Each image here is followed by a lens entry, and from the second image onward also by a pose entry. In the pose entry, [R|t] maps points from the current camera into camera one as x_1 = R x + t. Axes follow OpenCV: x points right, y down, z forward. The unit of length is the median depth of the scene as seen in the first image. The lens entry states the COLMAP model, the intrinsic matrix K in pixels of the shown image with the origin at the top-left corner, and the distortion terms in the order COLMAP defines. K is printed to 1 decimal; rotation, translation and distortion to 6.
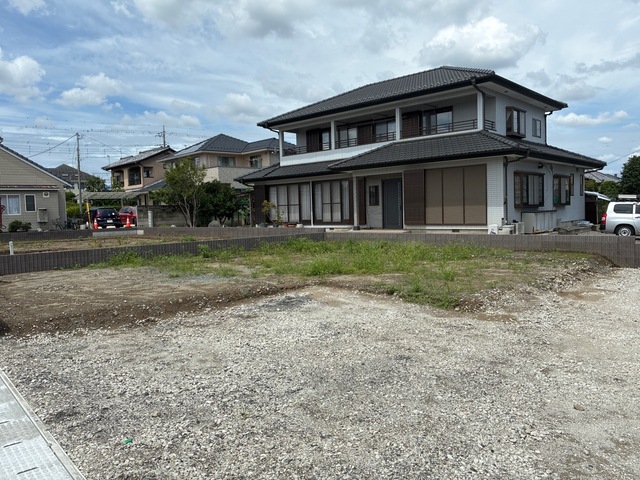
lens RADIAL K [[493.5, 0, 323.3], [0, 493.5, 229.4], [0, 0, 1]] dist [0.040834, -0.054209]
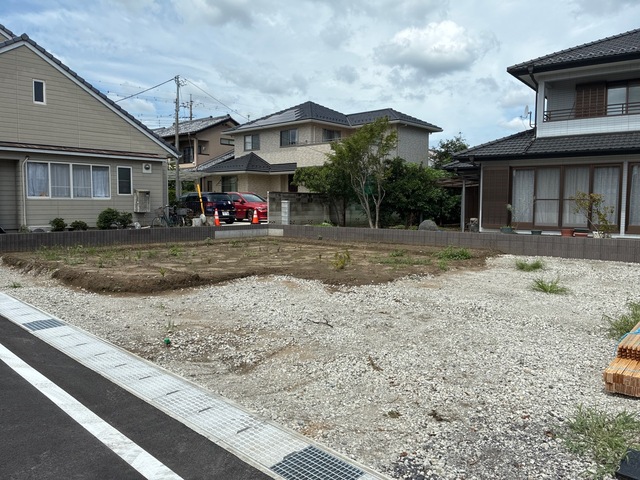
lens RADIAL K [[493.5, 0, 323.3], [0, 493.5, 229.4], [0, 0, 1]] dist [0.040834, -0.054209]
pose [[0.994184, 0.030033, 0.103422, -0.242481], [-0.031356, 0.999446, 0.011183, -0.004735], [-0.103028, -0.014361, 0.994575, 0.221149]]
